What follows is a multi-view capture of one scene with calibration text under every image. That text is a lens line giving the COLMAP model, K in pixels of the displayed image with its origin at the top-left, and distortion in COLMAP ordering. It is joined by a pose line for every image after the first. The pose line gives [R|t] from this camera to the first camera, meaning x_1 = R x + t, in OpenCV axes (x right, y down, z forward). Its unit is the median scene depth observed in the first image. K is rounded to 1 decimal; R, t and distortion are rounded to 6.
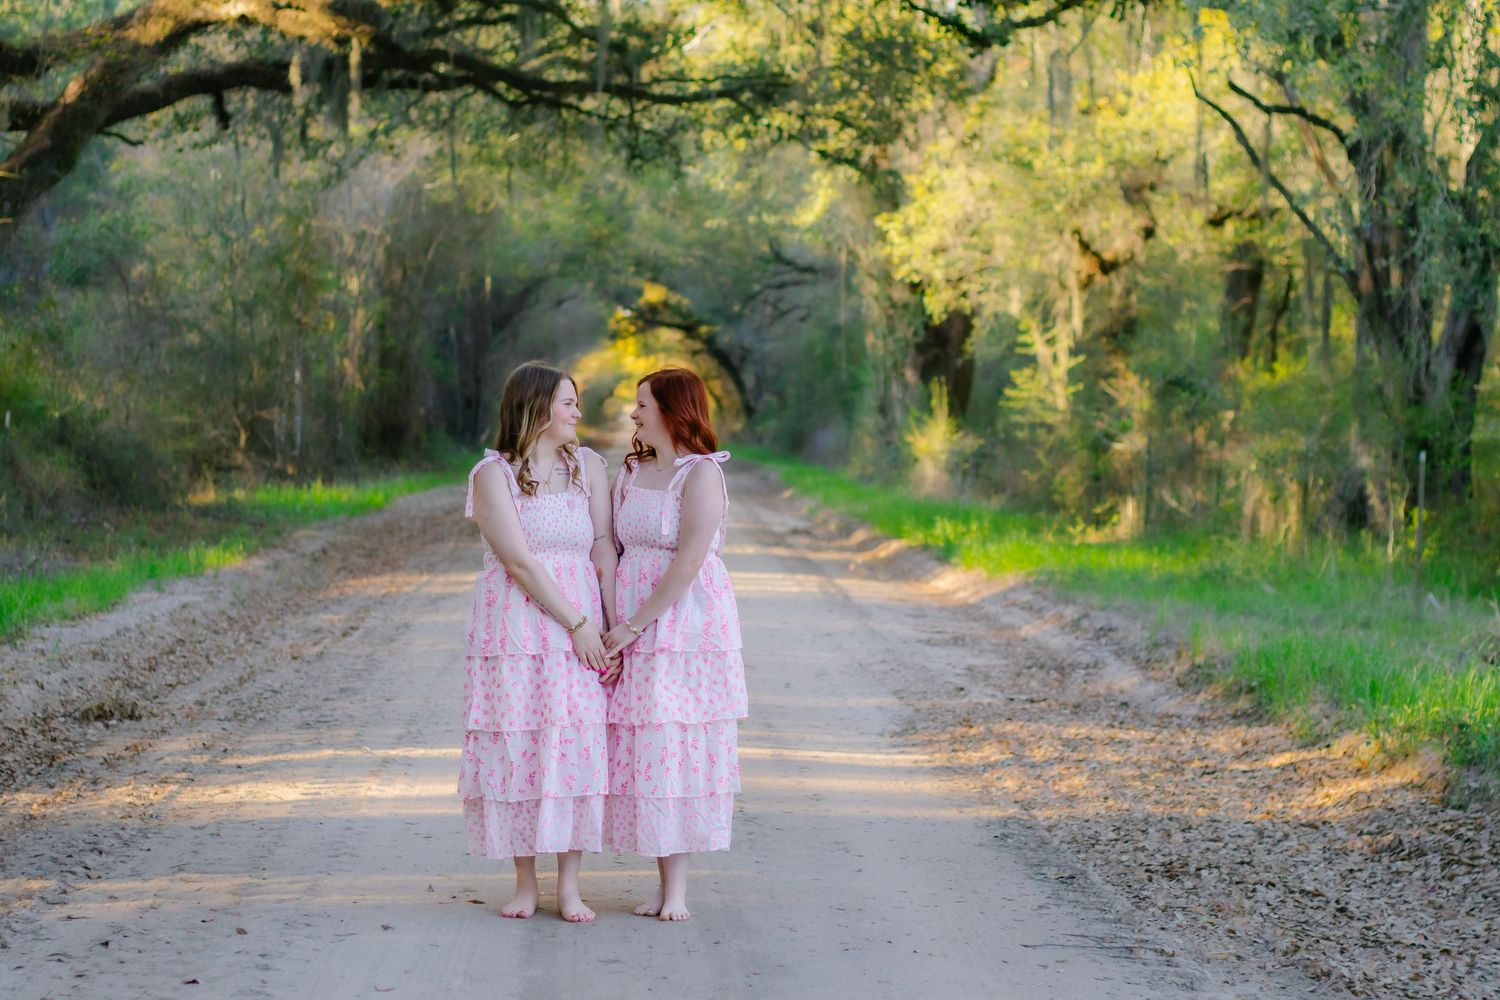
lens RADIAL K [[3576.1, 0, 756.2], [0, 3576.1, 569.6], [0, 0, 1]] dist [0.035612, -0.307230]
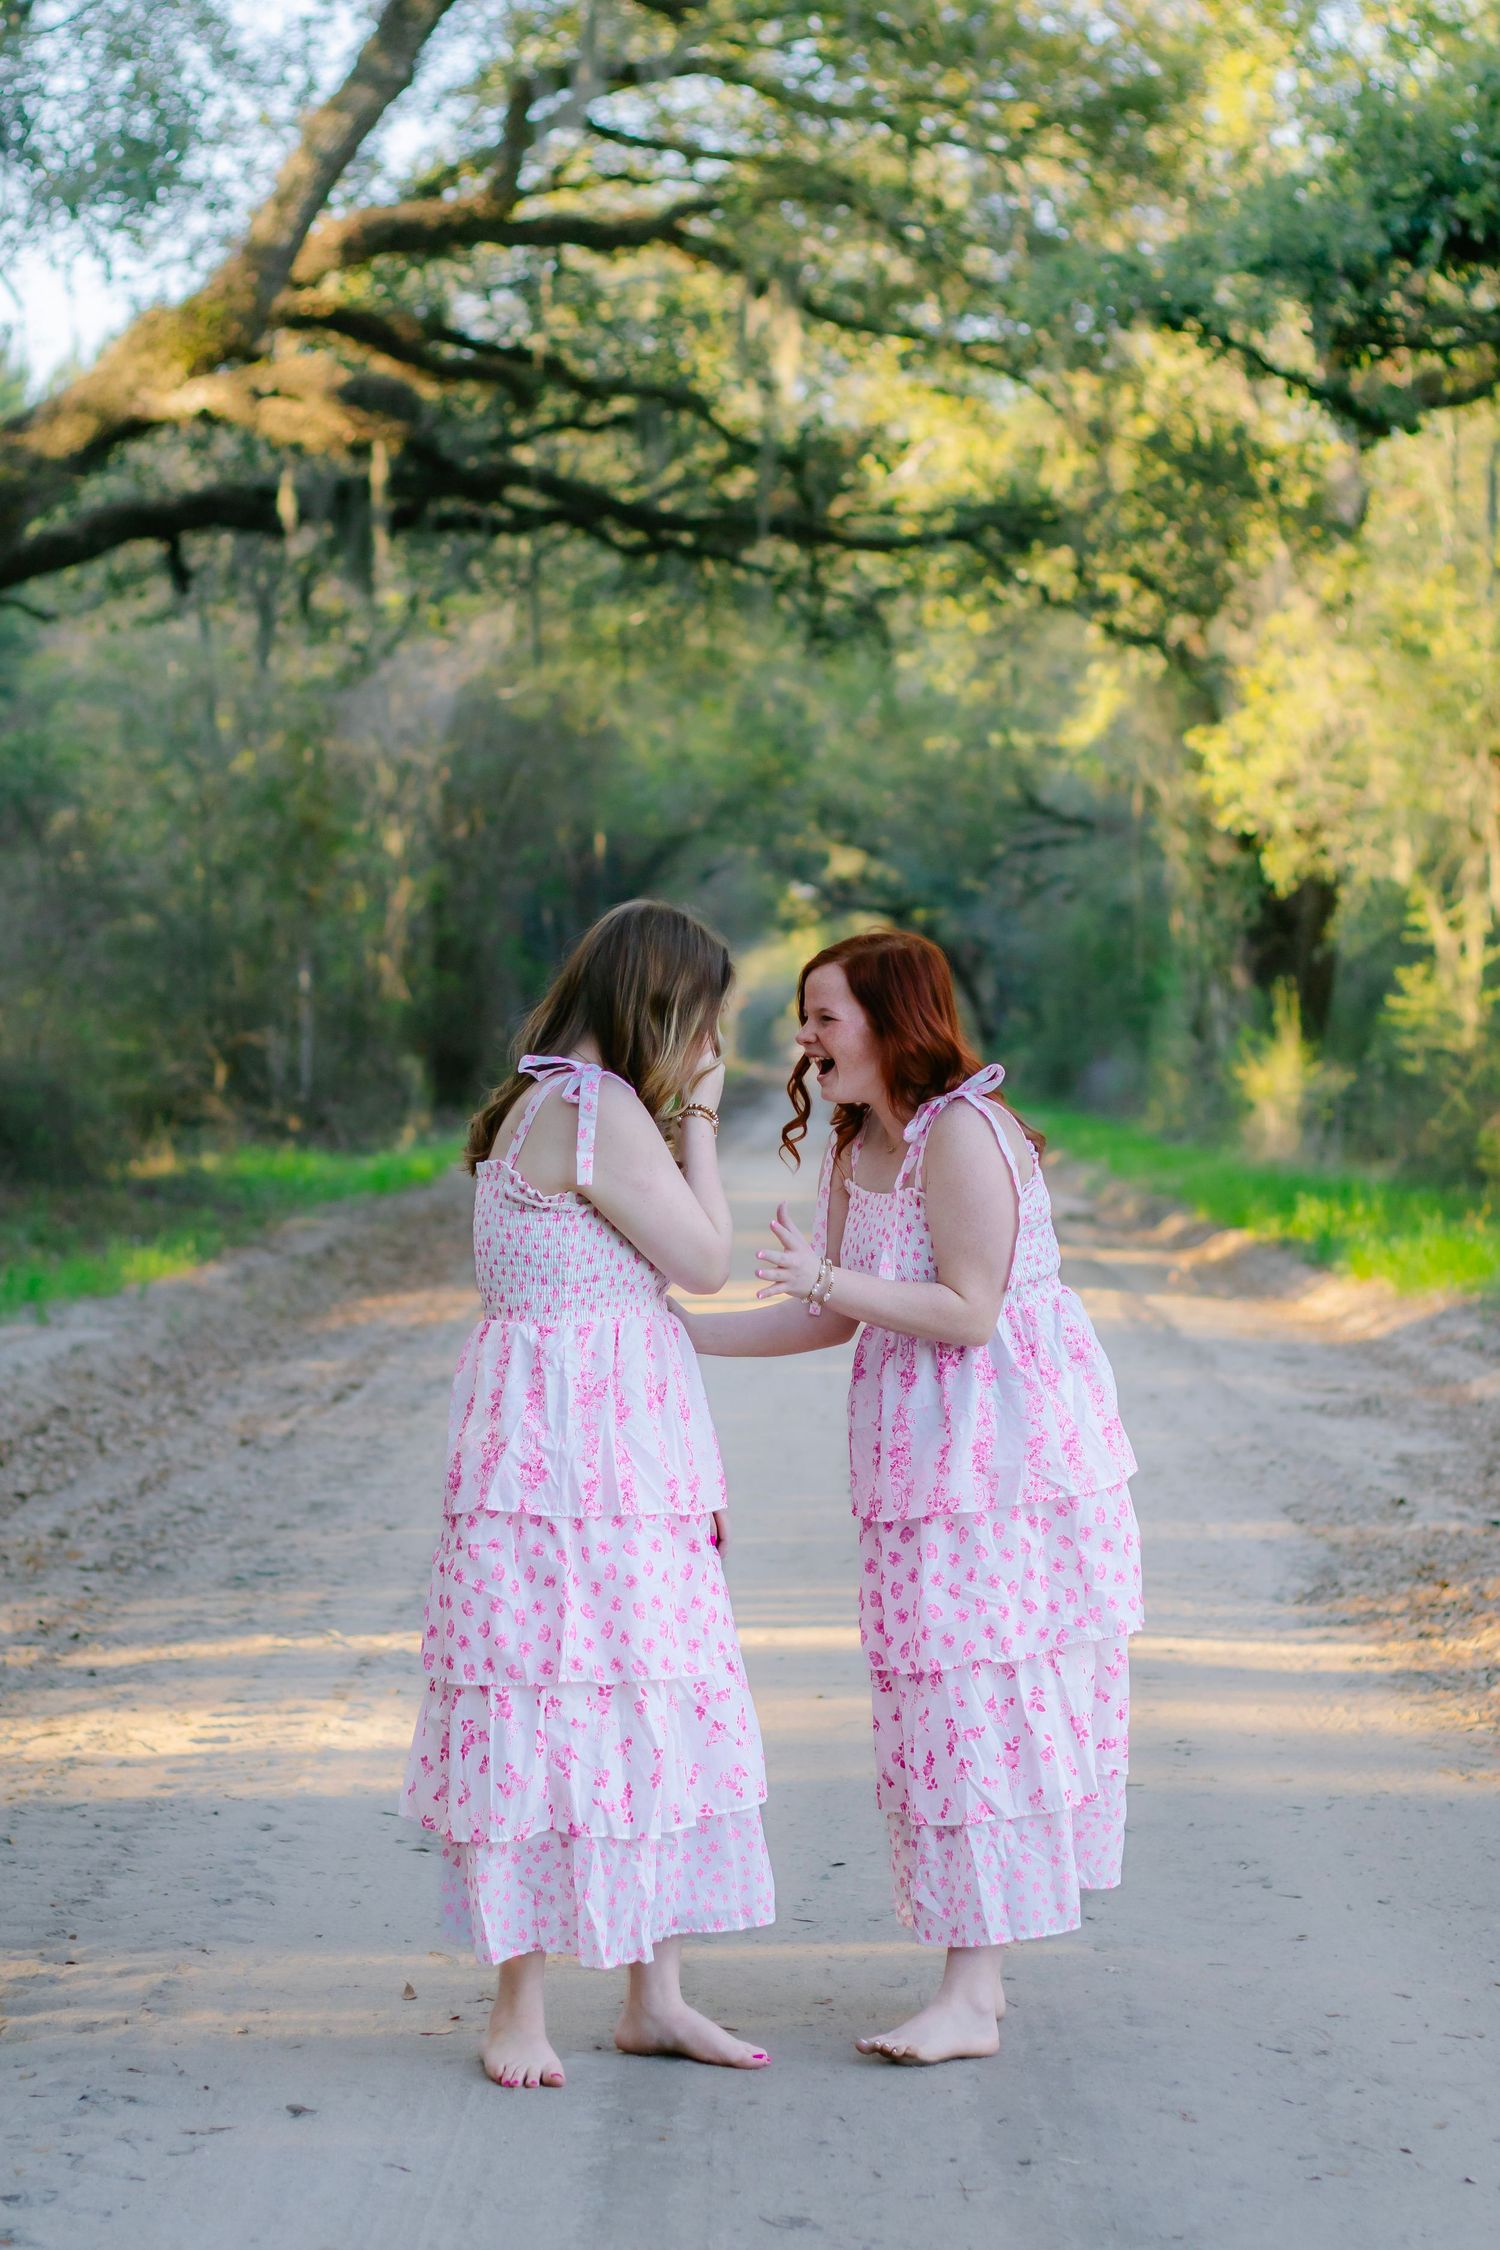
lens RADIAL K [[5134.8, 0, 1013.4], [0, 5134.8, 1541.4], [0, 0, 1]] dist [0.037512, -0.754806]
pose [[0.999989, -0.003014, 0.003534, -0.003202], [0.002821, 0.998570, 0.053392, -0.001807], [-0.003690, -0.053382, 0.998567, 0.079907]]
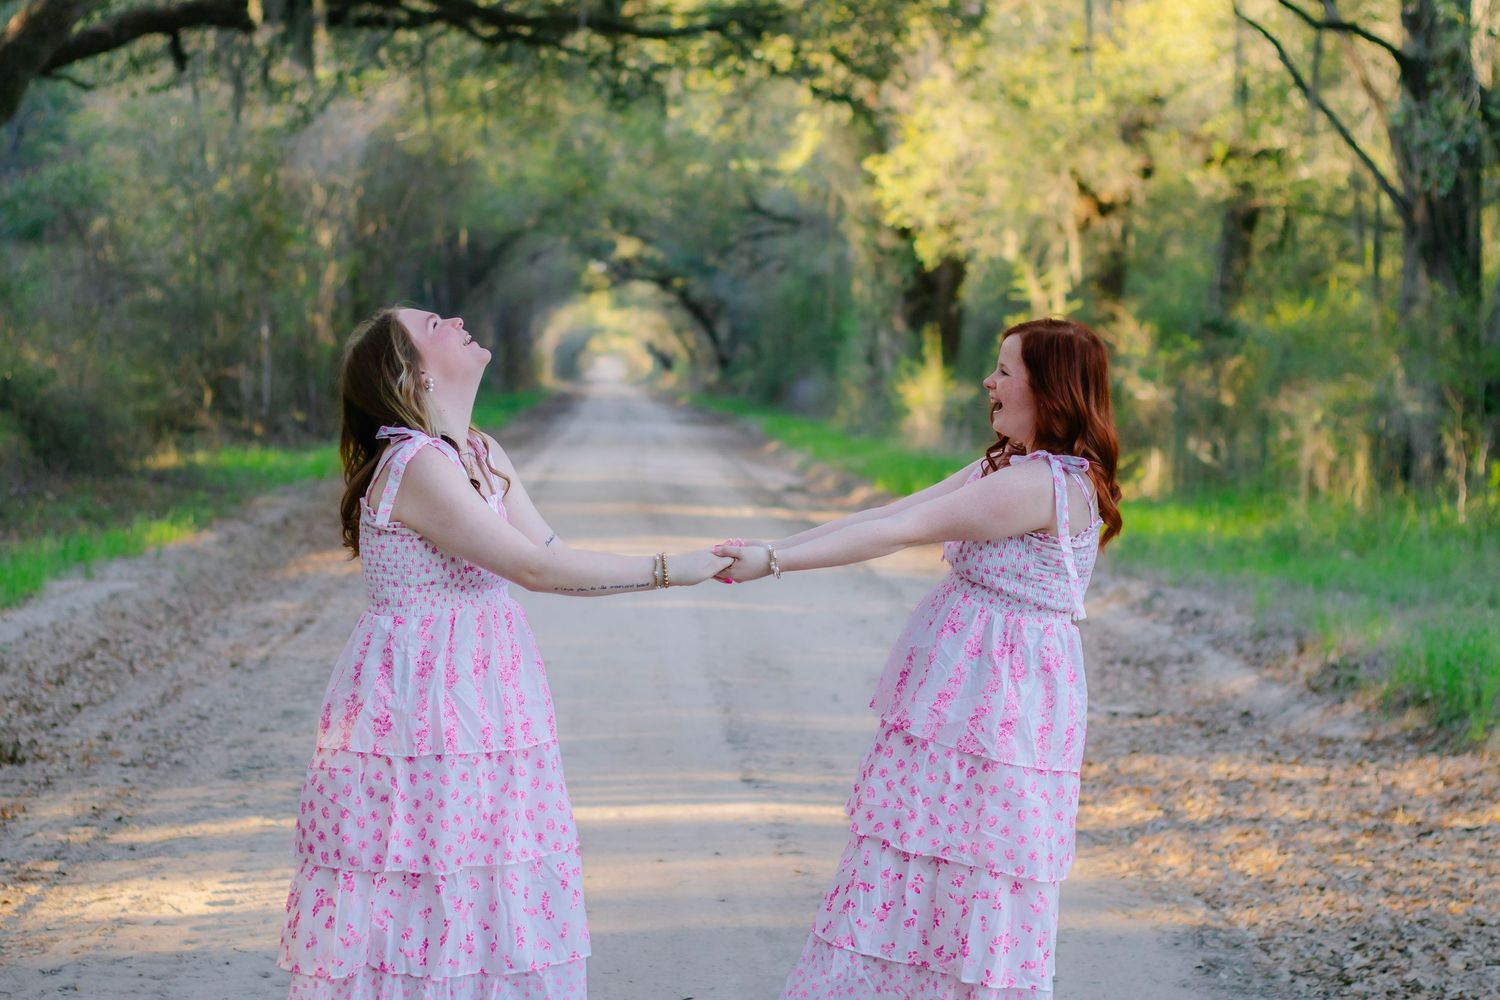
lens RADIAL K [[3469.0, 0, 787.6], [0, 3469.0, 501.6], [0, 0, 1]] dist [0.040328, 0.027796]
pose [[0.999774, -0.012262, 0.017382, -0.006958], [0.012336, 0.999915, -0.004133, -0.004166], [-0.017329, 0.004347, 0.999840, 0.094887]]
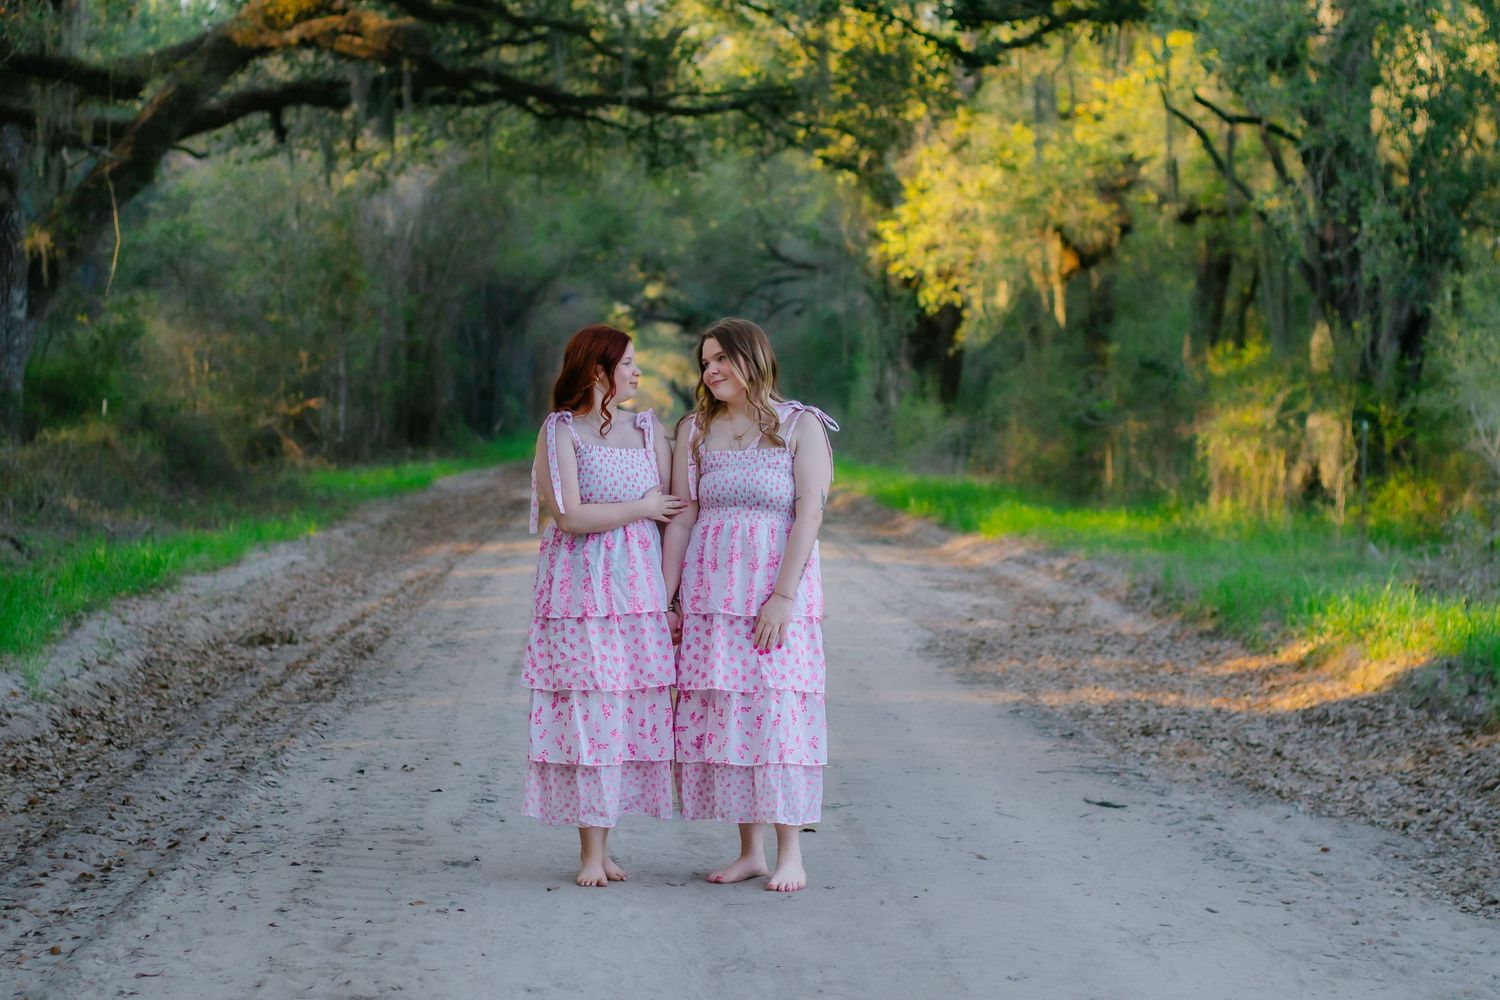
lens RADIAL K [[3471.2, 0, 715.1], [0, 3471.2, 611.9], [0, 0, 1]] dist [0.037465, -0.035724]
pose [[0.999939, -0.006853, -0.008623, -0.008262], [0.006987, 0.999853, 0.015639, 0.005589], [0.008514, -0.015698, 0.999841, -0.072371]]
